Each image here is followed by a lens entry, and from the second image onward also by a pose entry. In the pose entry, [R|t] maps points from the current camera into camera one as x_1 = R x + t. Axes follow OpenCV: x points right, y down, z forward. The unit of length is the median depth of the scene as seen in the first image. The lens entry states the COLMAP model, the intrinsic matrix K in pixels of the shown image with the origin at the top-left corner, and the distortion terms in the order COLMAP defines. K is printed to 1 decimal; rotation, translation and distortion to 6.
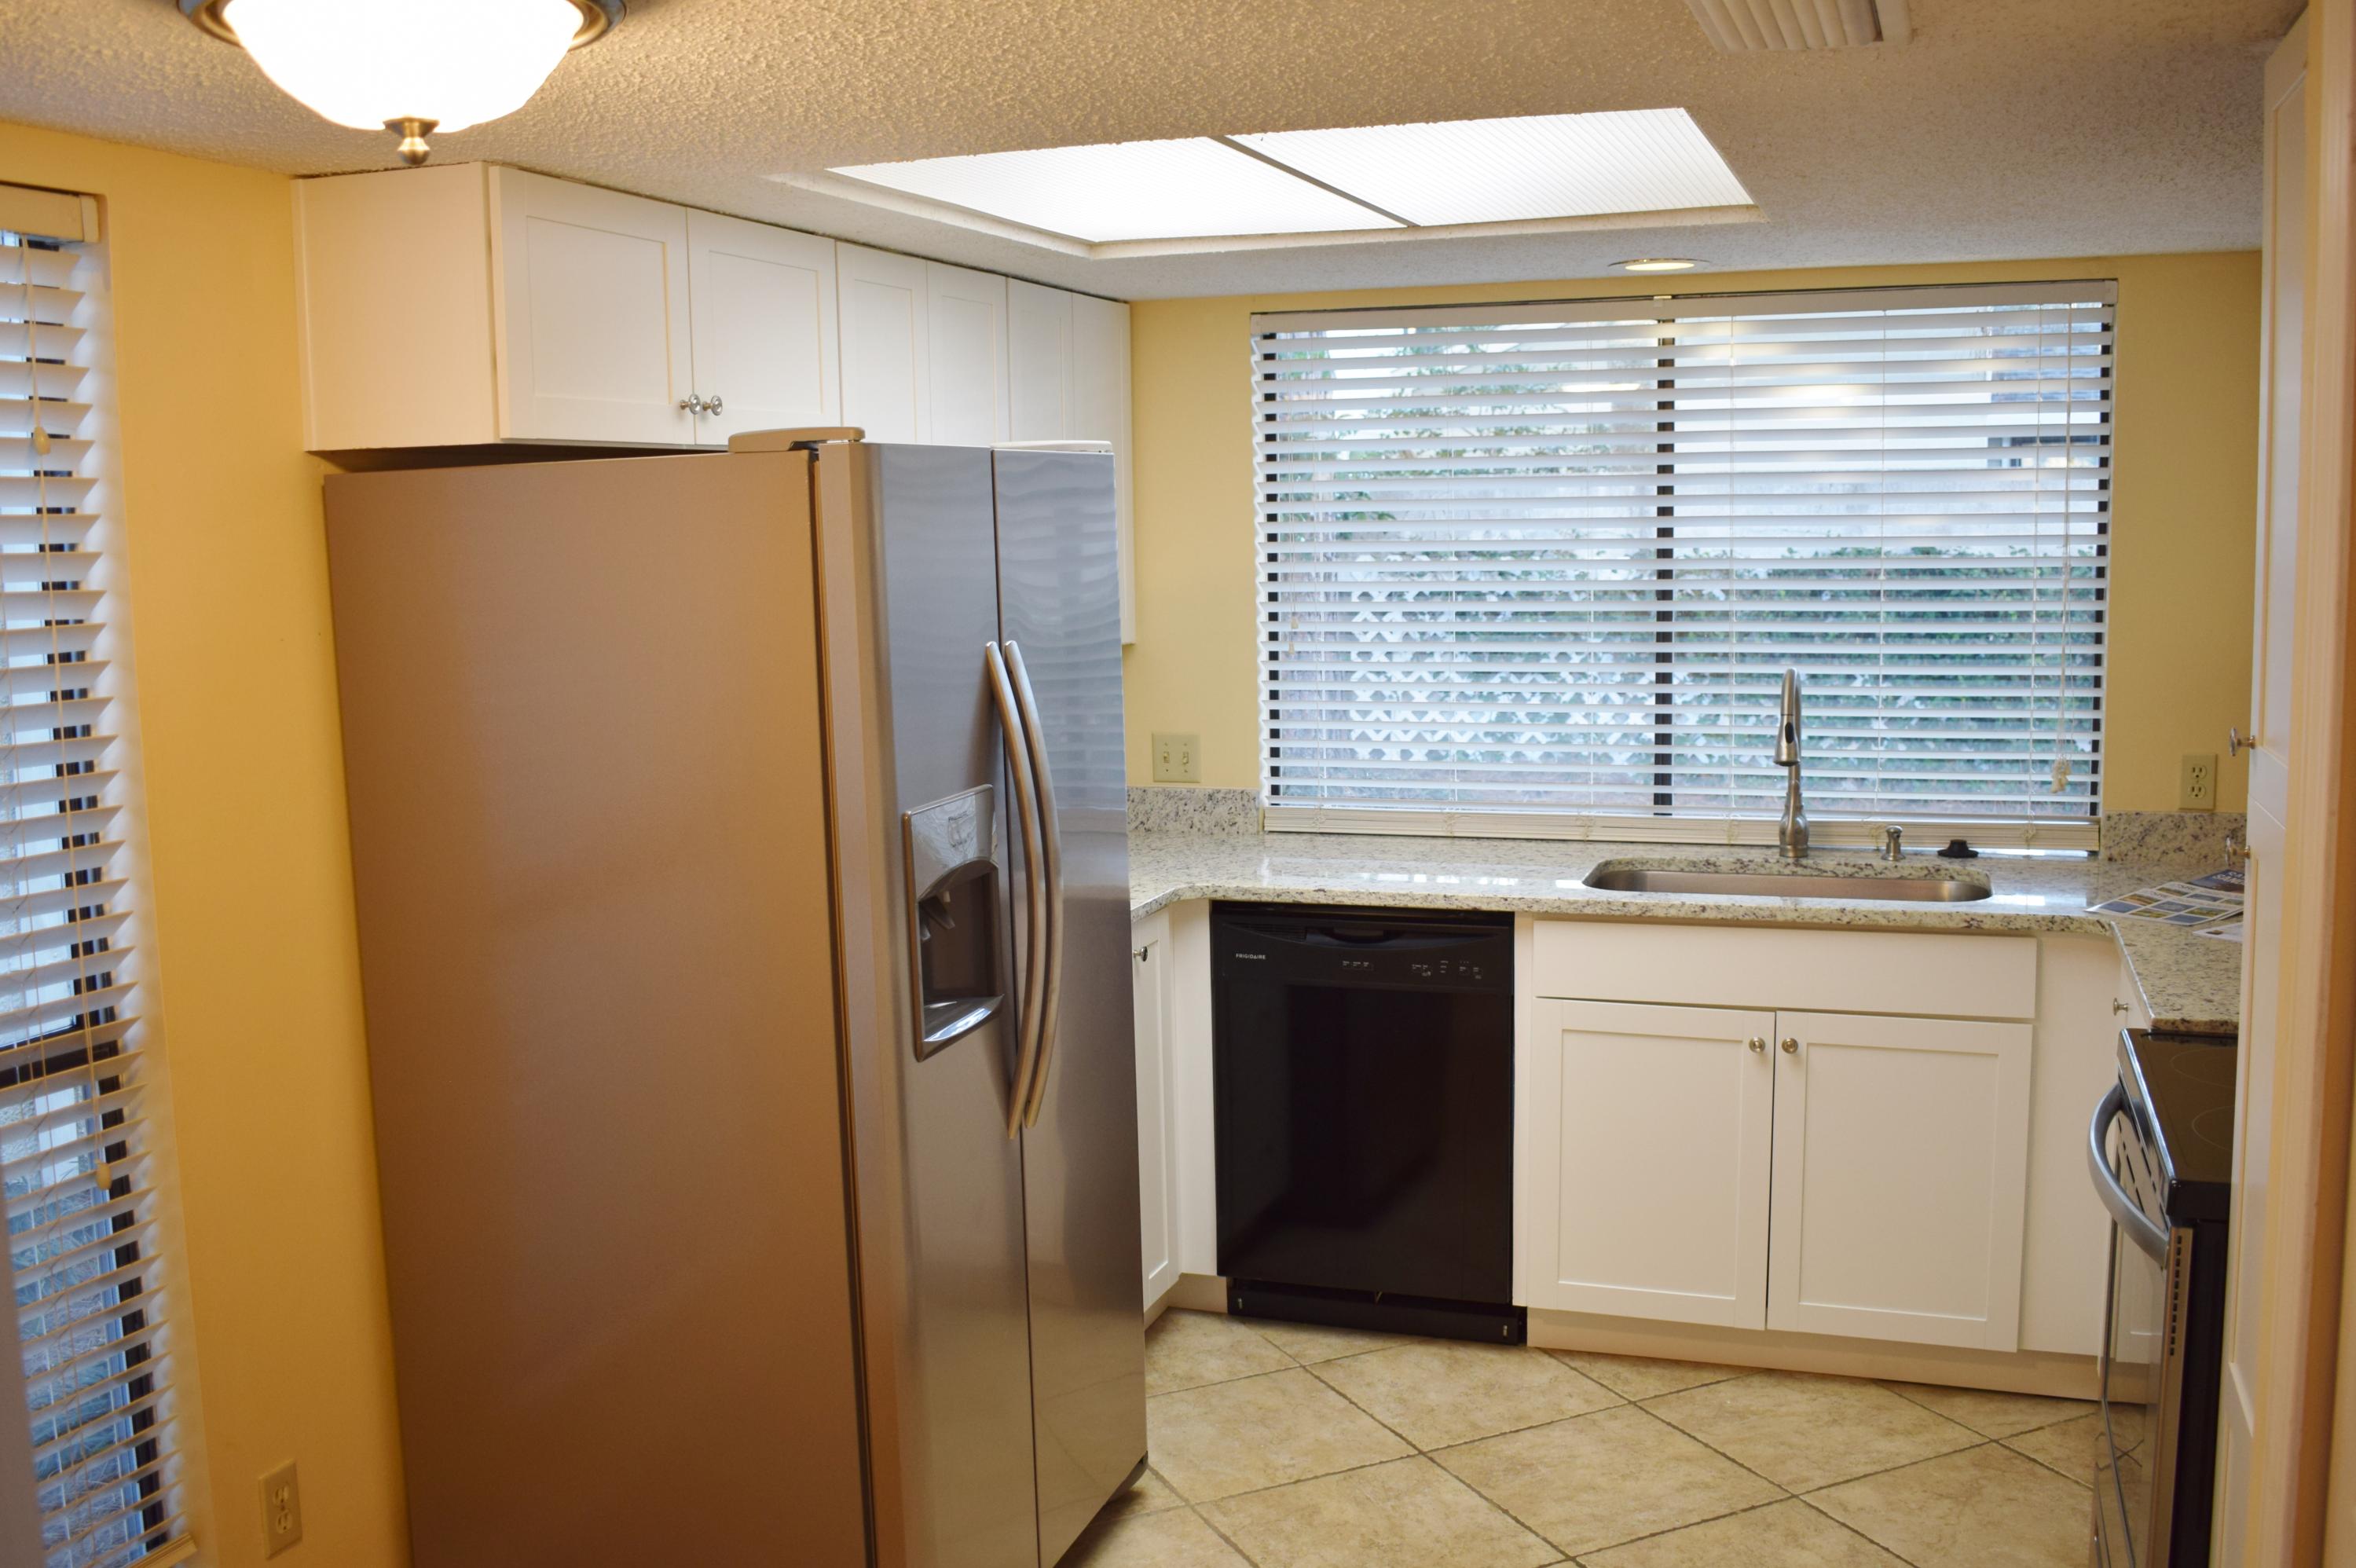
lens RADIAL K [[2188.6, 0, 1181.1], [0, 2188.6, 788.1], [0, 0, 1]] dist [-0.081942, 0.000000]
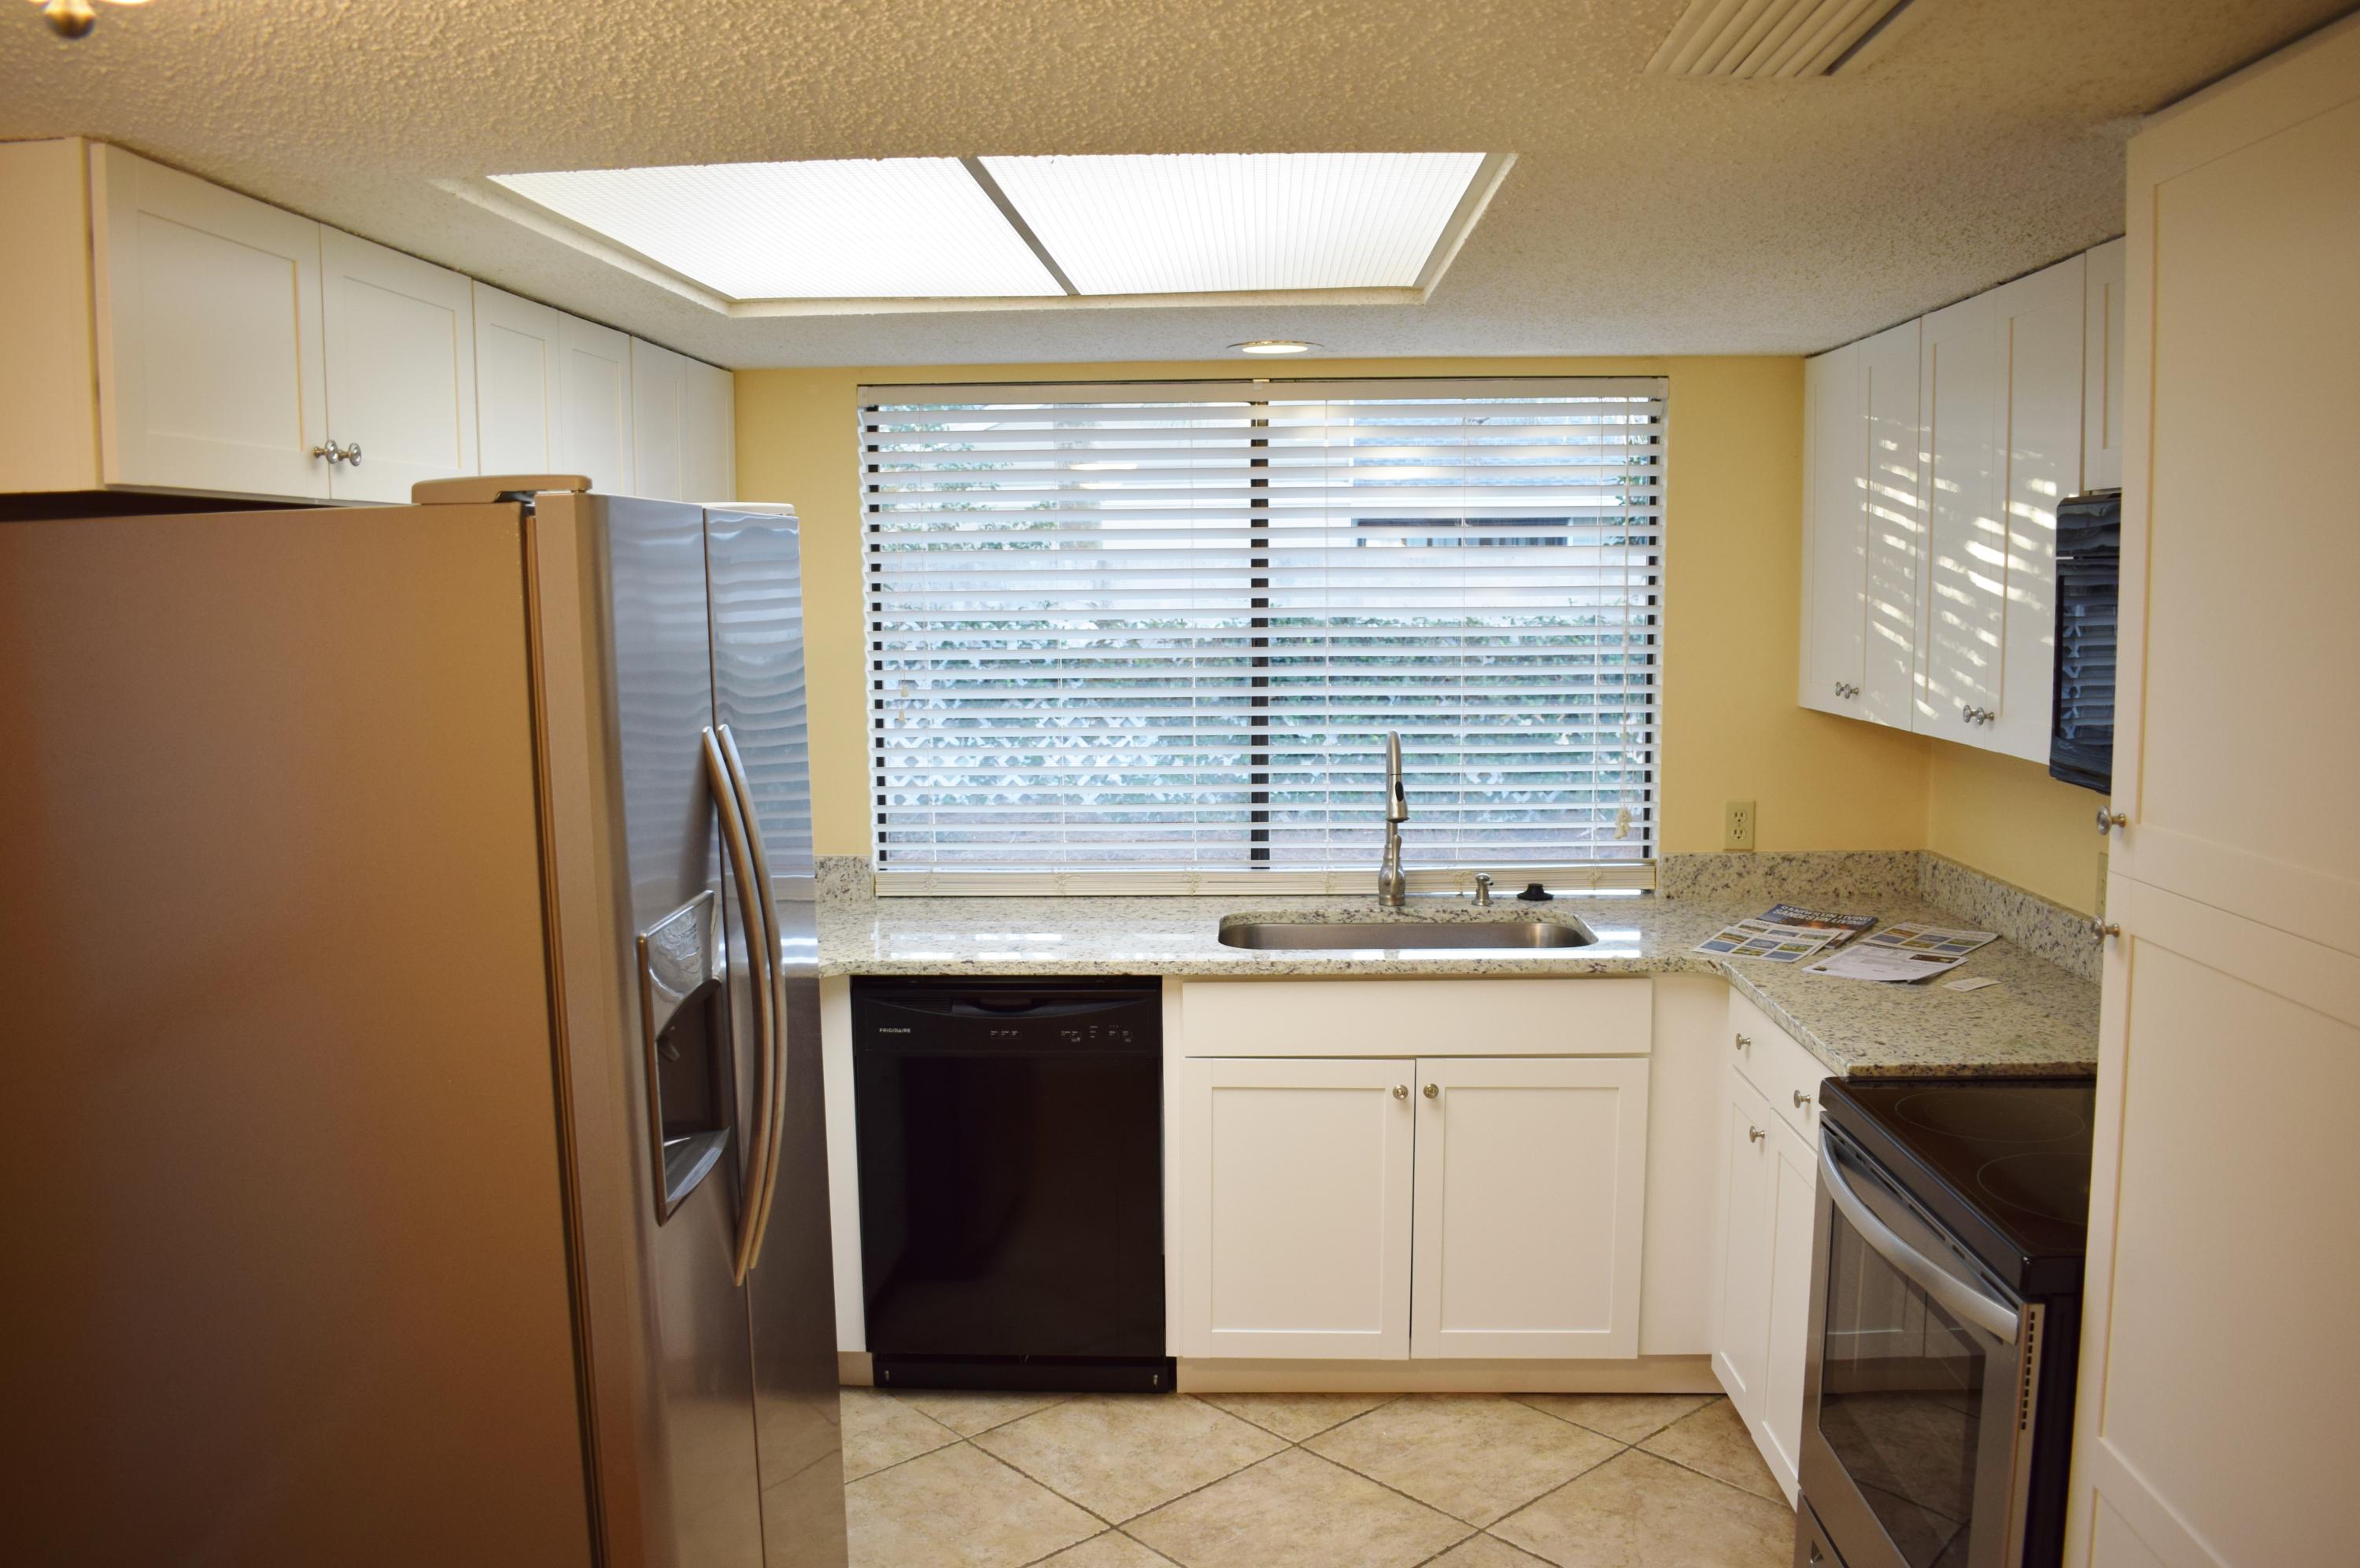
lens RADIAL K [[1836.7, 0, 1178.1], [0, 1836.7, 787.5], [0, 0, 1]] dist [-0.100288, 0.019191]
pose [[0.957503, -0.023452, 0.287469, -0.086191], [0.027658, 0.999561, -0.010578, -0.021908], [-0.287095, 0.018079, 0.957731, 0.181277]]
